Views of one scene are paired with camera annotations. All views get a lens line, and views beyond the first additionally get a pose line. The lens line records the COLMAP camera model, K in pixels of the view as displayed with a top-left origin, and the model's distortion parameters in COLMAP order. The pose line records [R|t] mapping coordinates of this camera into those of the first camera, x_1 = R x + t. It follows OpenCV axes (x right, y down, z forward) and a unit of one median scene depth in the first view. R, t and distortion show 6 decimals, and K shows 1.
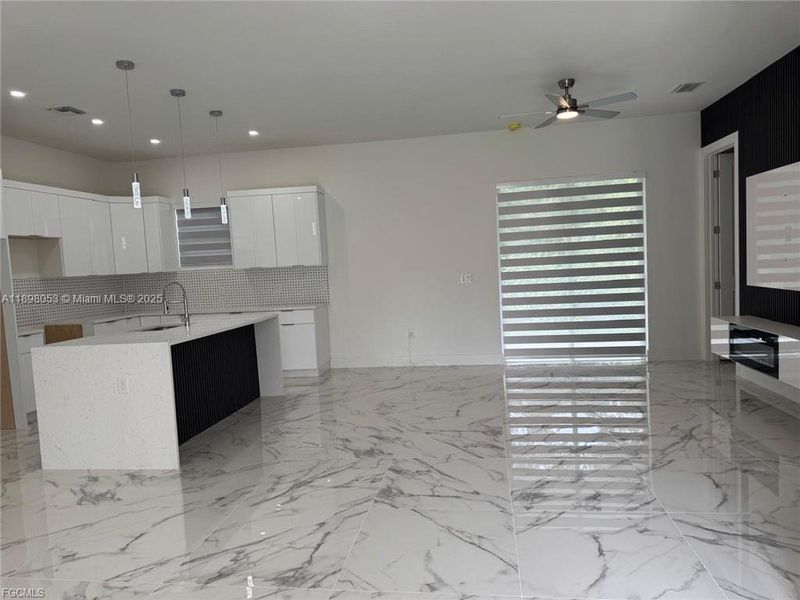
lens RADIAL K [[565.6, 0, 398.6], [0, 565.6, 320.0], [0, 0, 1]] dist [0.001468, -0.003730]
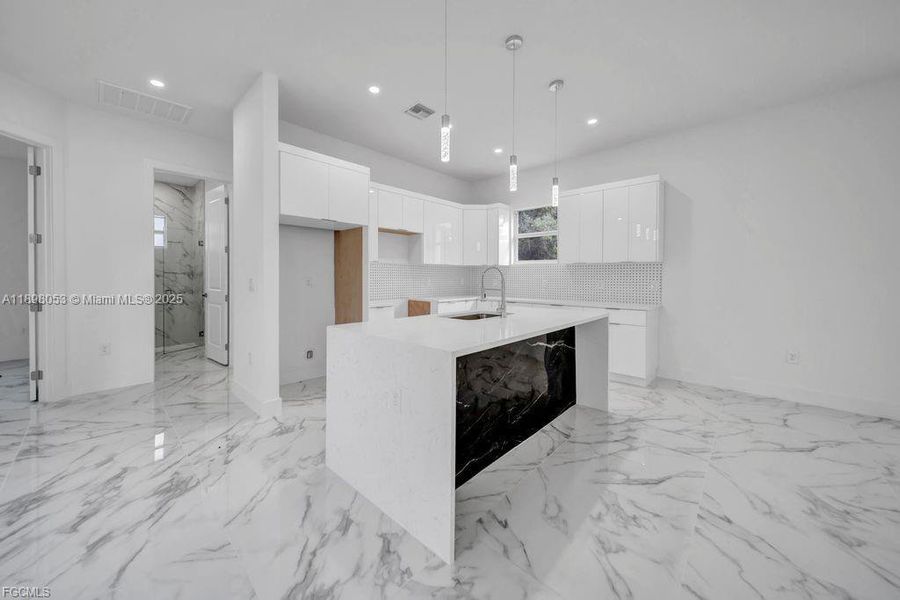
lens RADIAL K [[321.7, 0, 437.5], [0, 321.7, 280.7], [0, 0, 1]] dist [0.000164, -0.000072]
pose [[0.813173, 0.060064, -0.578915, -0.158351], [-0.100806, 0.994163, -0.038450, -0.015723], [0.573226, 0.089625, 0.814481, 0.493922]]
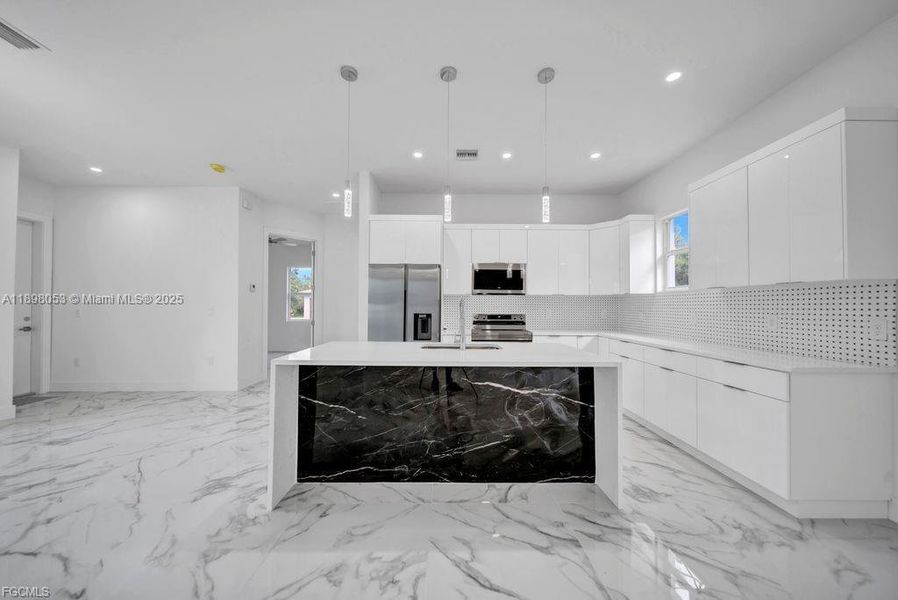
lens RADIAL K [[313.9, 0, 453.9], [0, 313.9, 303.1], [0, 0, 1]] dist [-0.000924, -0.000060]
pose [[0.156911, 0.039143, -0.986837, 0.076088], [-0.111211, 0.993559, 0.021727, -0.062516], [0.981331, 0.106338, 0.160254, 0.836795]]
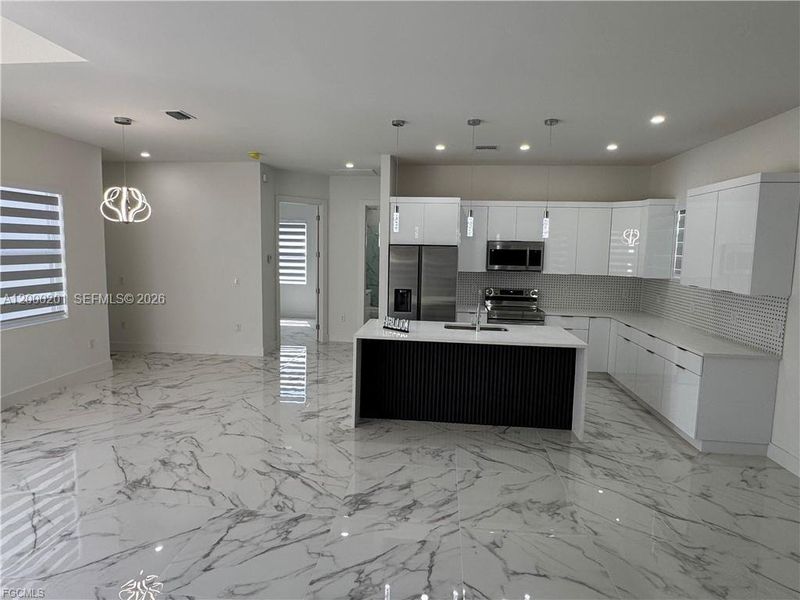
lens RADIAL K [[478.6, 0, 400.0], [0, 478.6, 300.0], [0, 0, 1]] dist [-0.003086, -0.001630]
pose [[0.033684, 0.160291, -0.986495, 0.500110], [-0.119494, 0.980621, 0.155256, -0.164431], [0.992263, 0.112650, 0.052185, 0.731989]]
